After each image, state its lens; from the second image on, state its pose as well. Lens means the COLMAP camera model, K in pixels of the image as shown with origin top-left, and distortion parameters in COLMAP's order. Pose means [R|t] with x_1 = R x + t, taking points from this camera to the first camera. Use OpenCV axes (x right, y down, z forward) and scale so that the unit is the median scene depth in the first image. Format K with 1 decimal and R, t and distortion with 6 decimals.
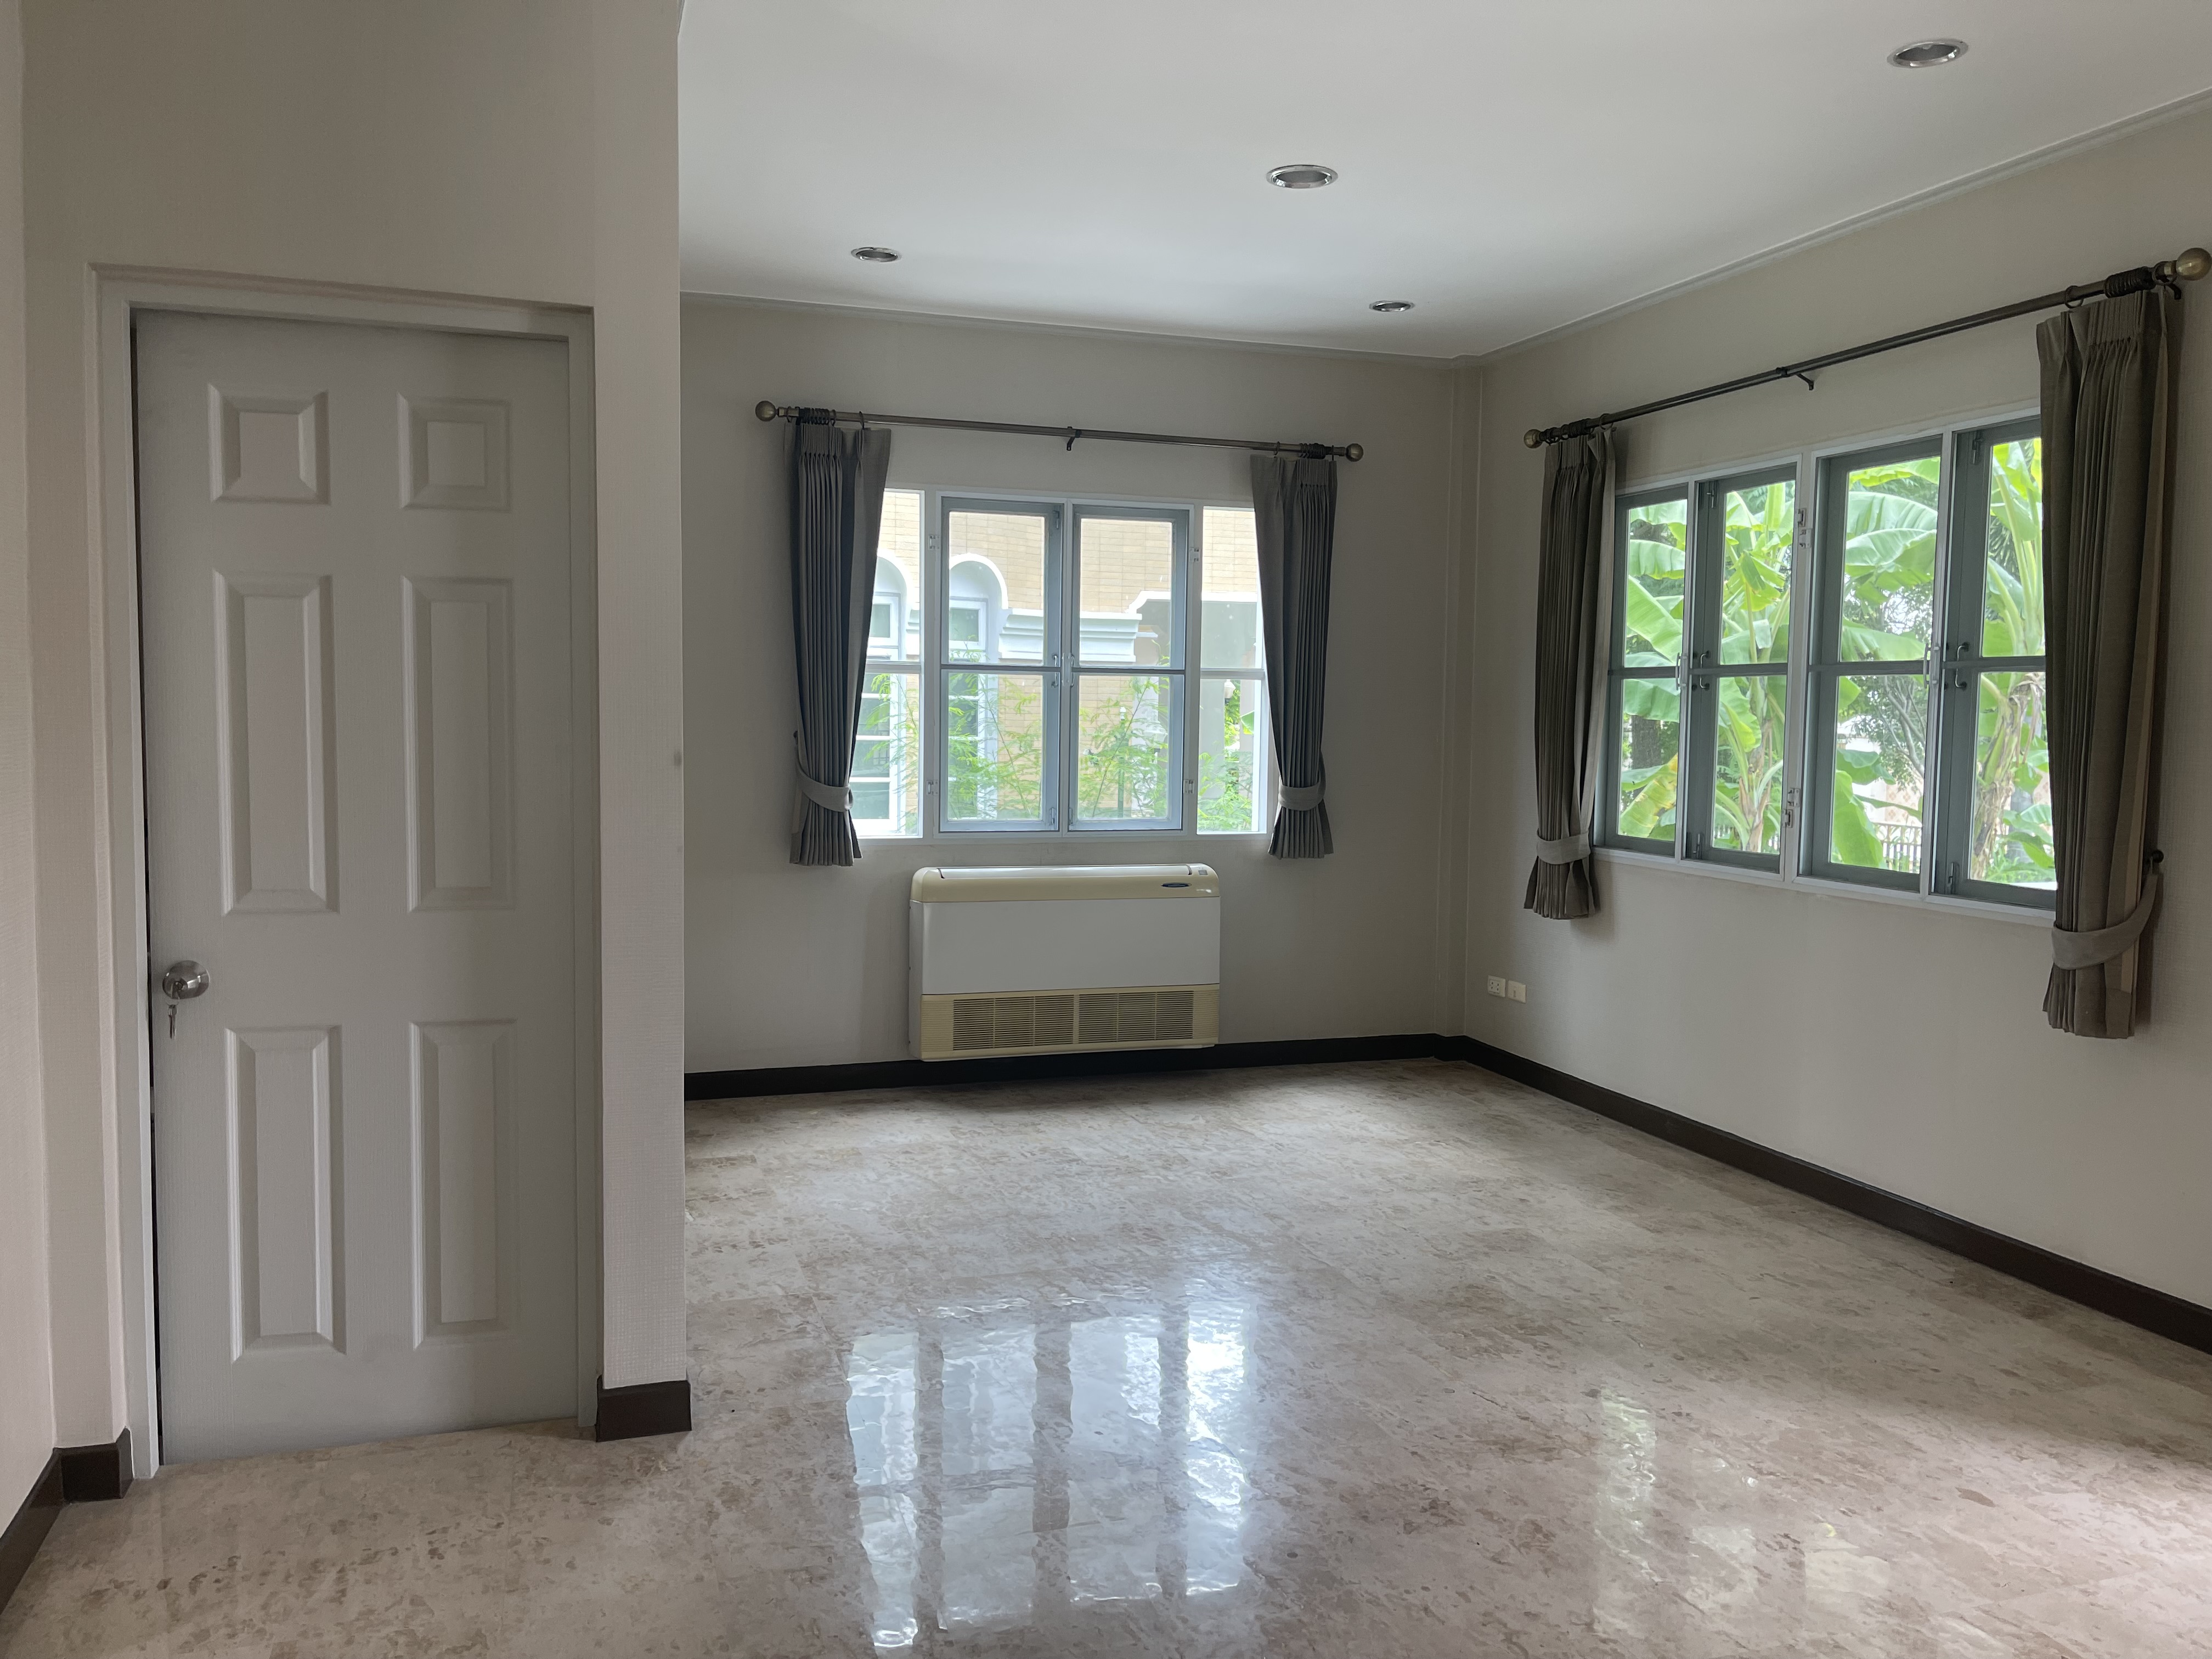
lens RADIAL K [[1650.1, 0, 1089.3], [0, 1650.1, 825.6], [0, 0, 1]] dist [0.008821, -0.025498]
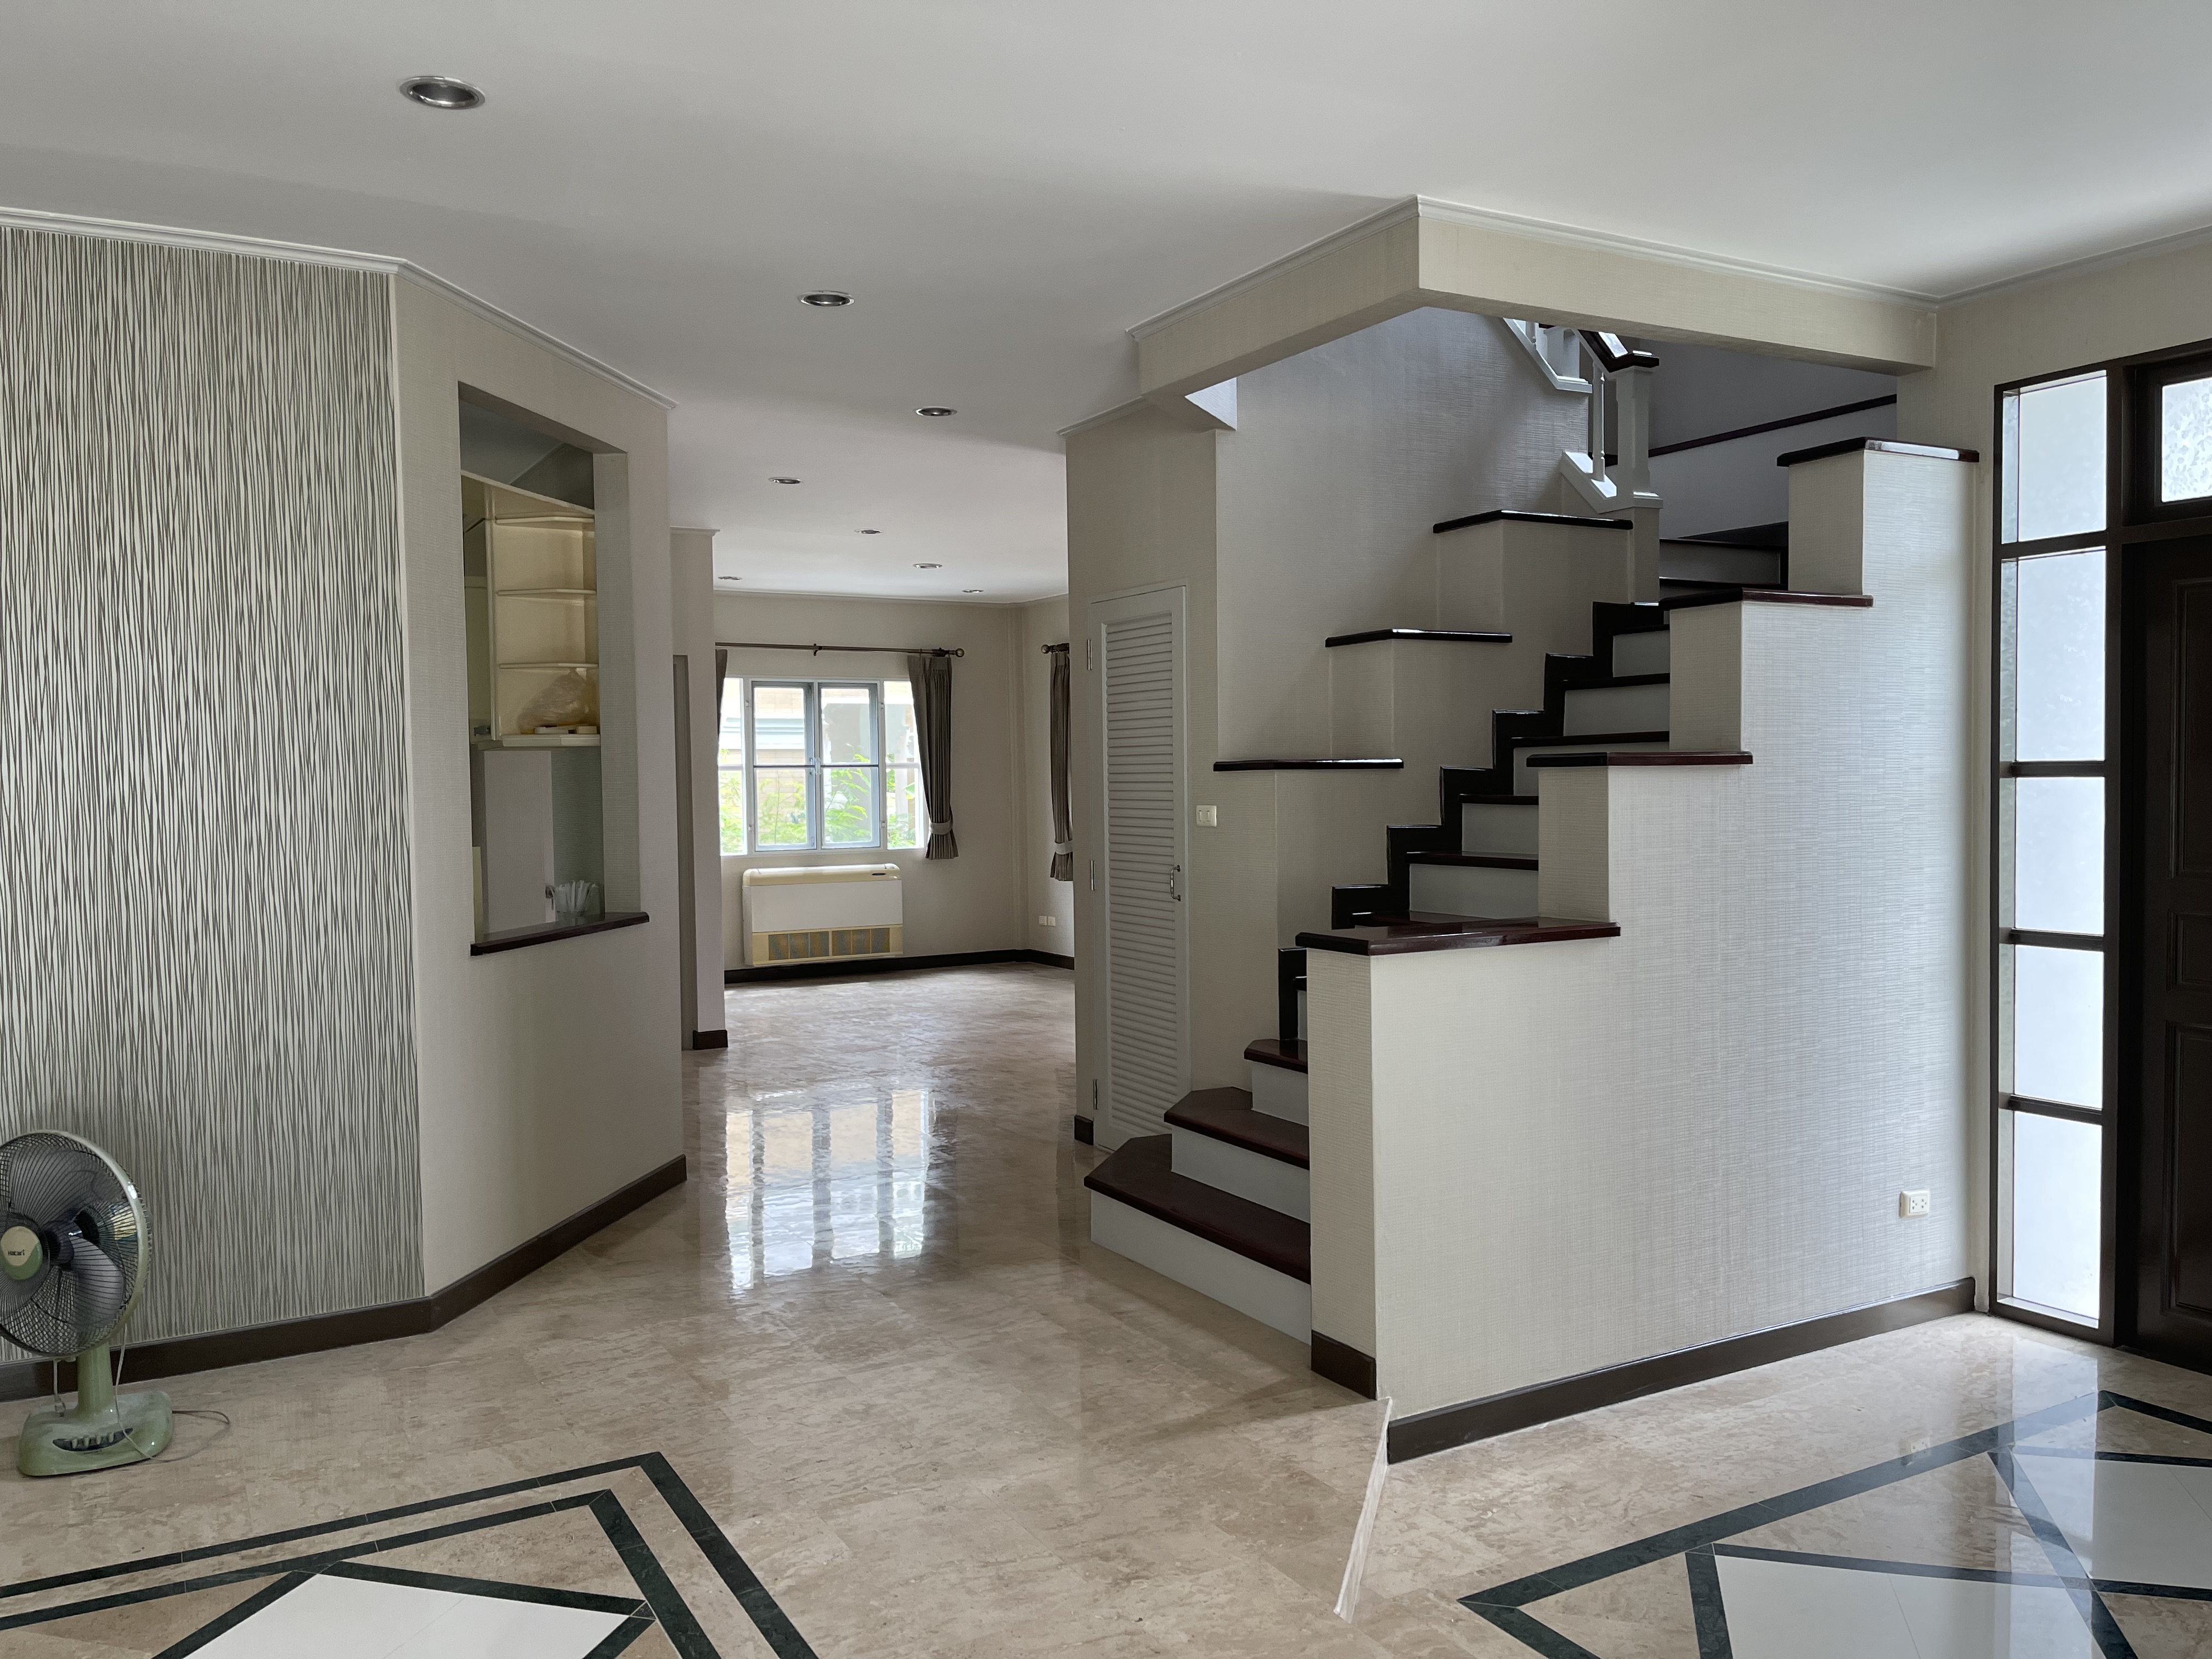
lens RADIAL K [[1650.1, 0, 1099.9], [0, 1650.1, 836.9], [0, 0, 1]] dist [0.008821, -0.025498]
pose [[0.975825, -0.034846, 0.215756, -0.112621], [0.044346, 0.998241, -0.039346, 0.080324], [-0.214005, 0.047963, 0.975654, -0.974178]]
